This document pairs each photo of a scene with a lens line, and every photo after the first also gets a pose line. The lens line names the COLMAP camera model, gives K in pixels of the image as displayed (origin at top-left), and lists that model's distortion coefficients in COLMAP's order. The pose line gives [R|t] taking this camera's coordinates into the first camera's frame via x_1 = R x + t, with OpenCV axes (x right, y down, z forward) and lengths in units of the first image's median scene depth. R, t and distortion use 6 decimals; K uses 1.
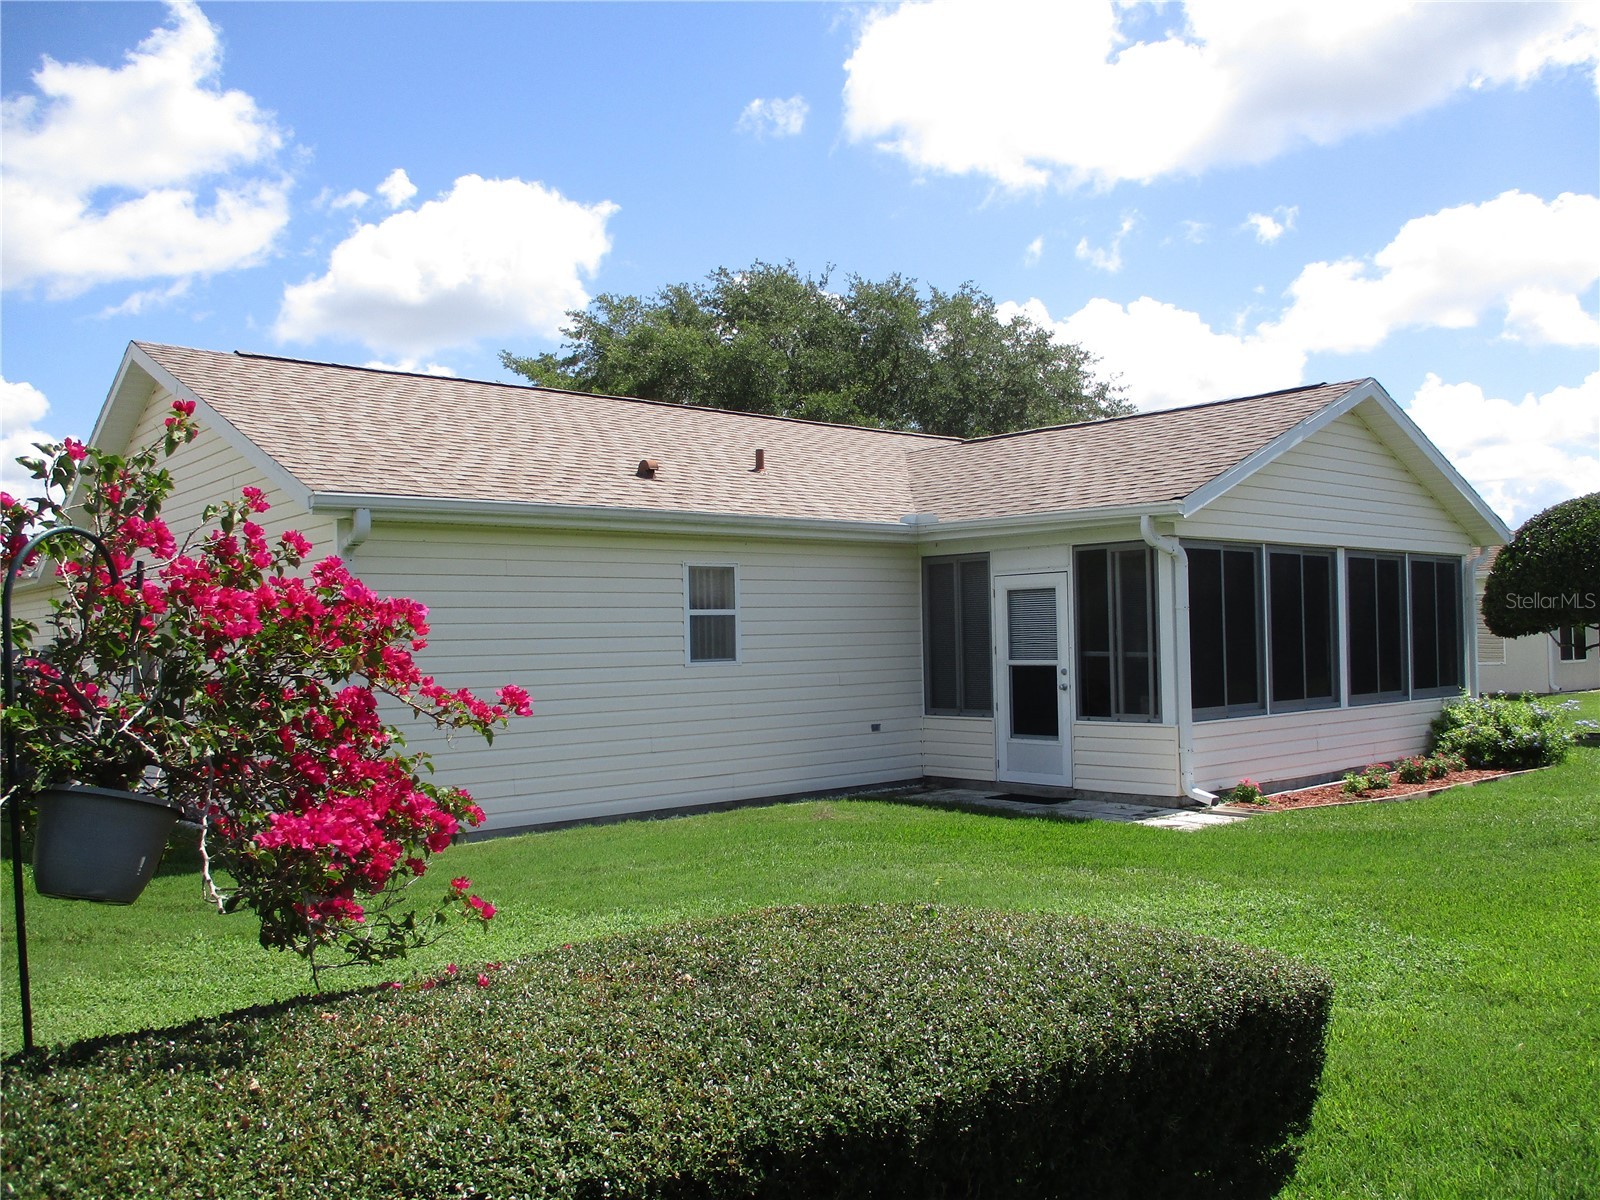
lens RADIAL K [[1310.3, 0, 800.0], [0, 1310.3, 600.0], [0, 0, 1]] dist [-0.018339, -0.009120]
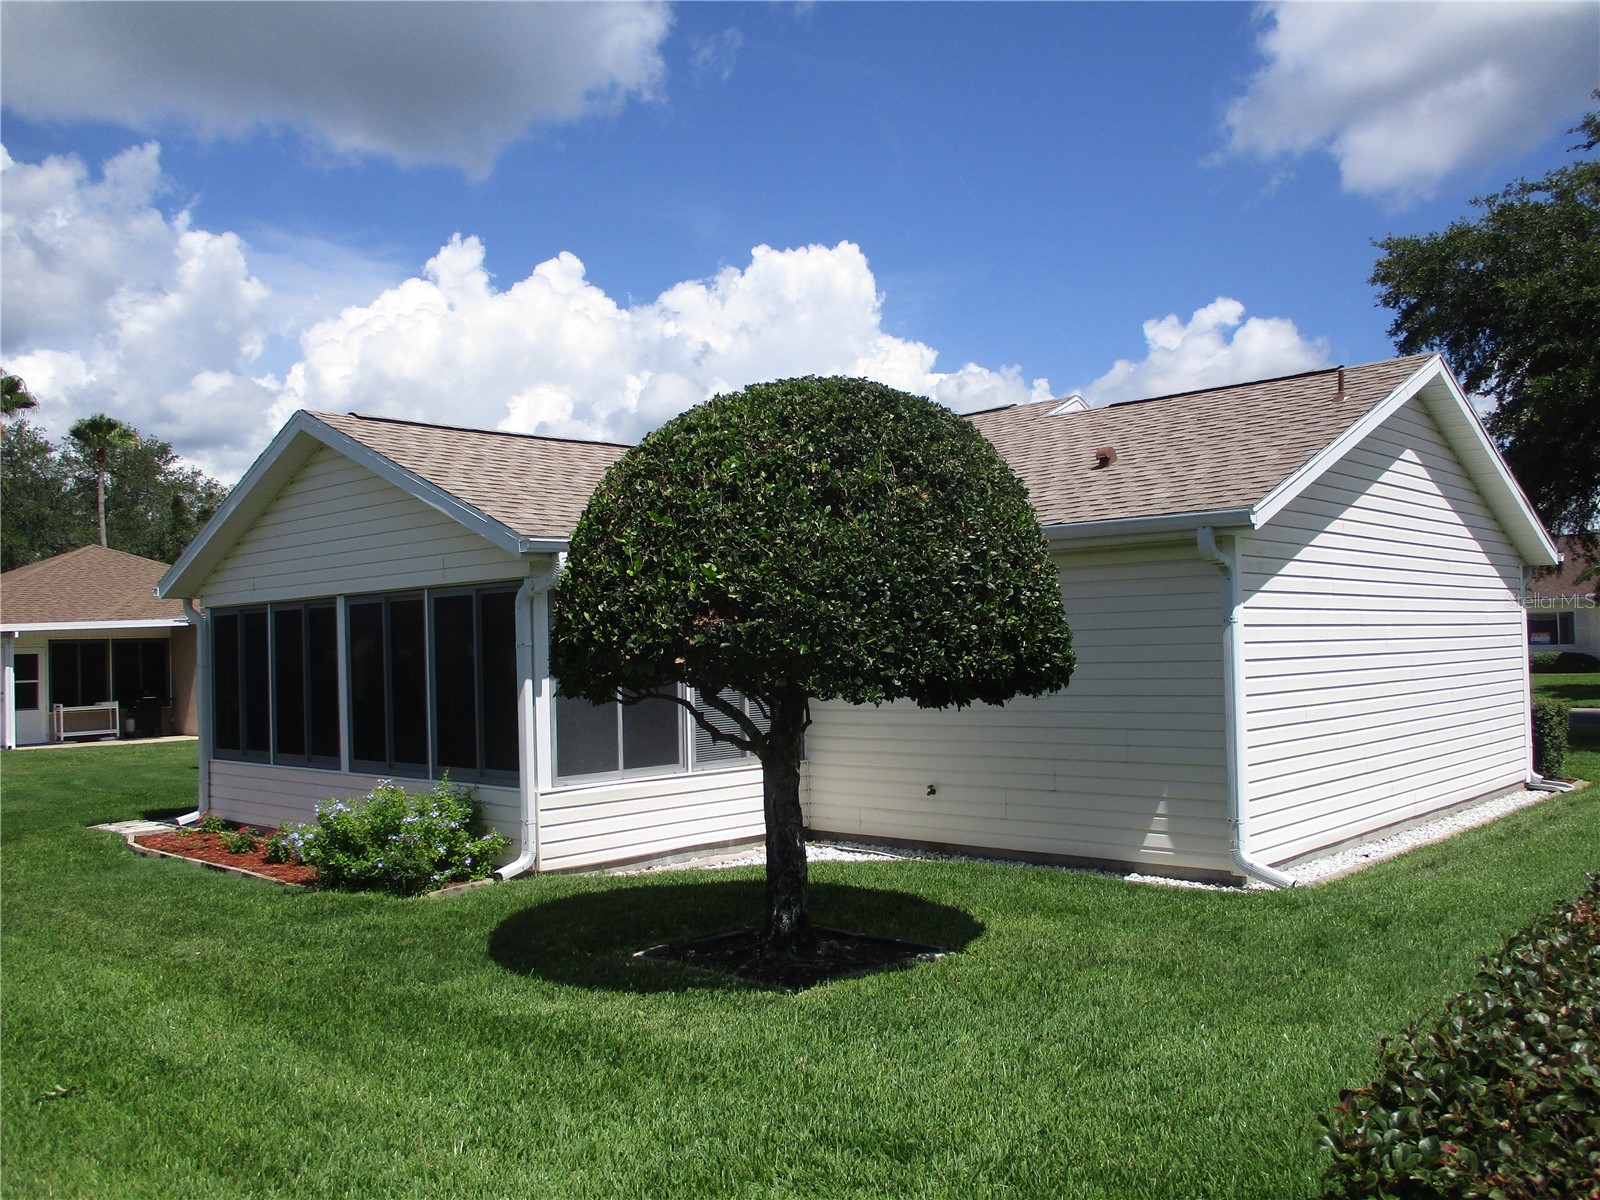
lens RADIAL K [[1310.3, 0, 800.0], [0, 1310.3, 600.0], [0, 0, 1]] dist [-0.018339, -0.009120]
pose [[0.112851, -0.029253, -0.993181, 1.361160], [0.044269, 0.998722, -0.024386, -0.000702], [0.992625, -0.041215, 0.114002, 1.219120]]
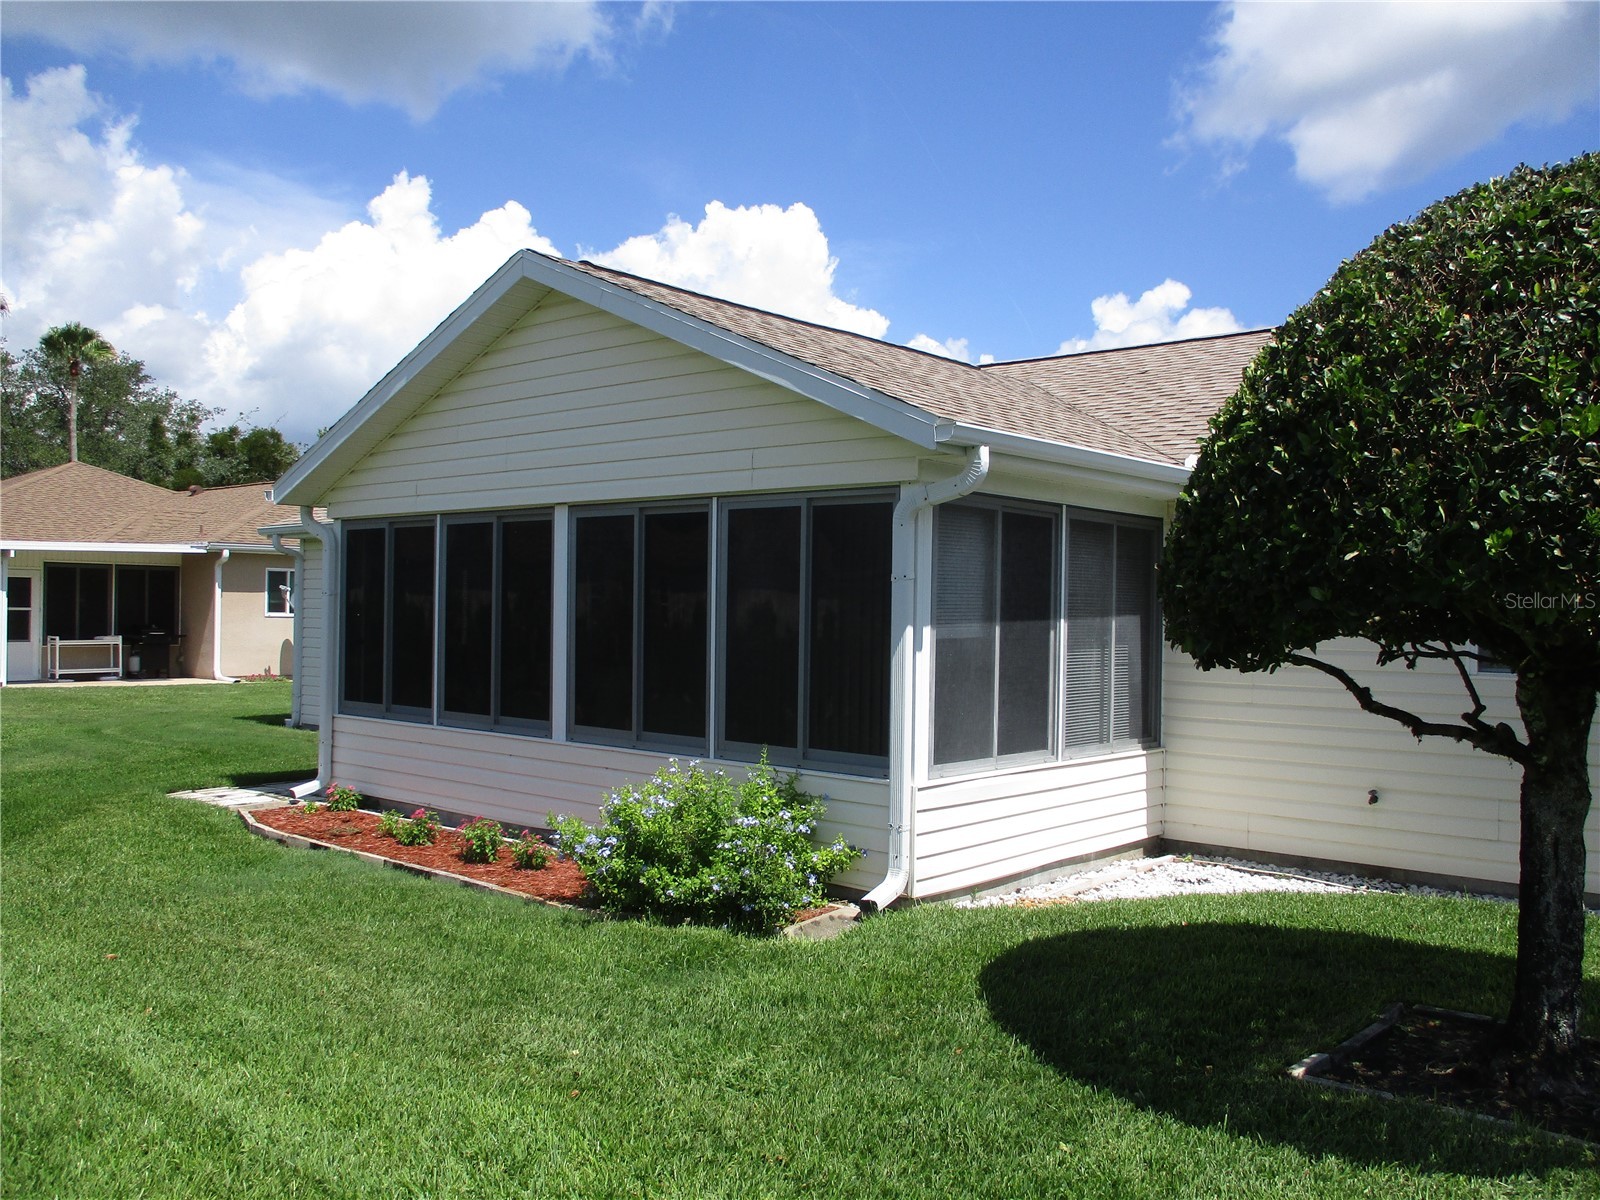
lens RADIAL K [[1310.3, 0, 800.0], [0, 1310.3, 600.0], [0, 0, 1]] dist [-0.018339, -0.009120]
pose [[0.155820, 0.002278, -0.987783, 1.111053], [0.000361, 0.999997, 0.002363, 0.007677], [0.987785, -0.000725, 0.155819, 1.020719]]
